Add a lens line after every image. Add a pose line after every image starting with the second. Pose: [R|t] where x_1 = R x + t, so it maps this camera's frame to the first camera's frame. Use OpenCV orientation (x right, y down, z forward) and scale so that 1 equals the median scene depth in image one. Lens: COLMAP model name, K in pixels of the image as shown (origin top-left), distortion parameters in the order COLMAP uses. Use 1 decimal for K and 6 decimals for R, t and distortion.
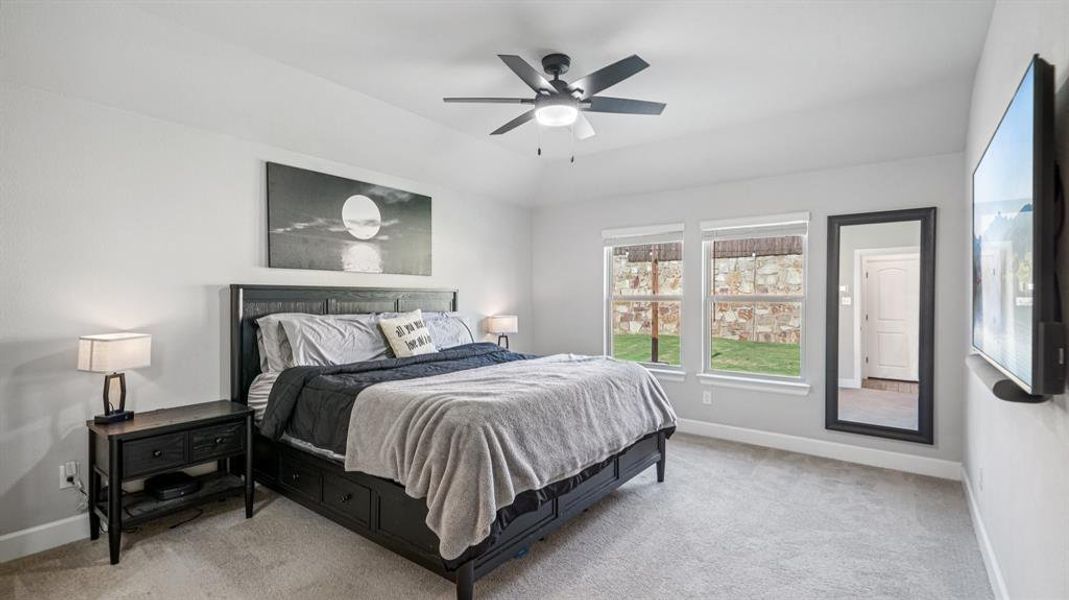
lens RADIAL K [[494.8, 0, 536.2], [0, 494.8, 294.2], [0, 0, 1]] dist [0.002826, 0.000120]
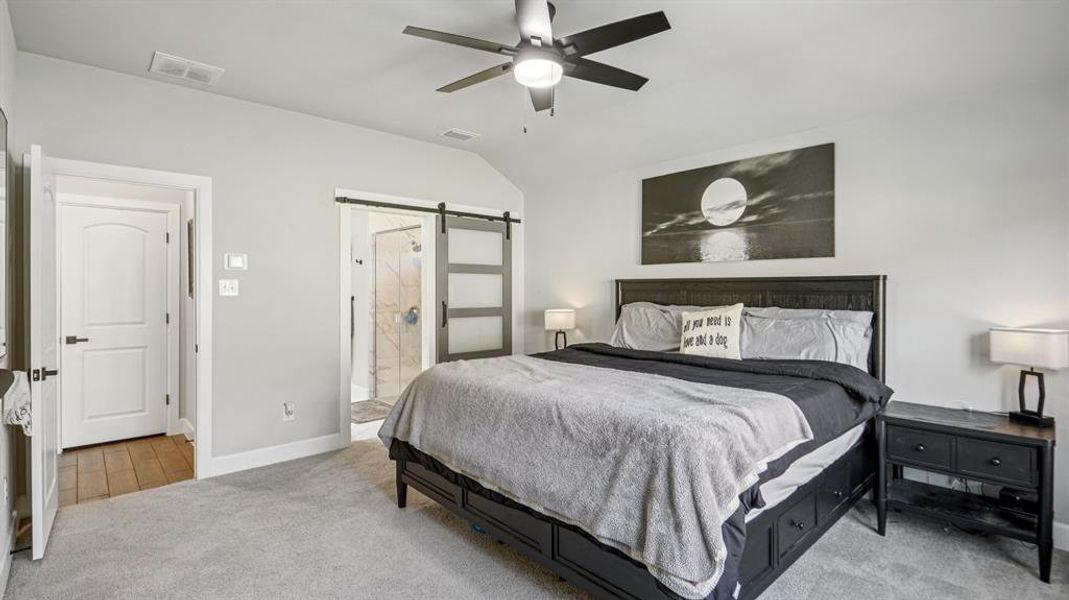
lens RADIAL K [[494.8, 0, 536.2], [0, 494.8, 294.2], [0, 0, 1]] dist [0.002826, 0.000120]
pose [[-0.185529, 0.012121, -0.982564, 0.639455], [0.008925, 0.999903, 0.010650, 0.003719], [0.982598, -0.006794, -0.185619, 0.851052]]
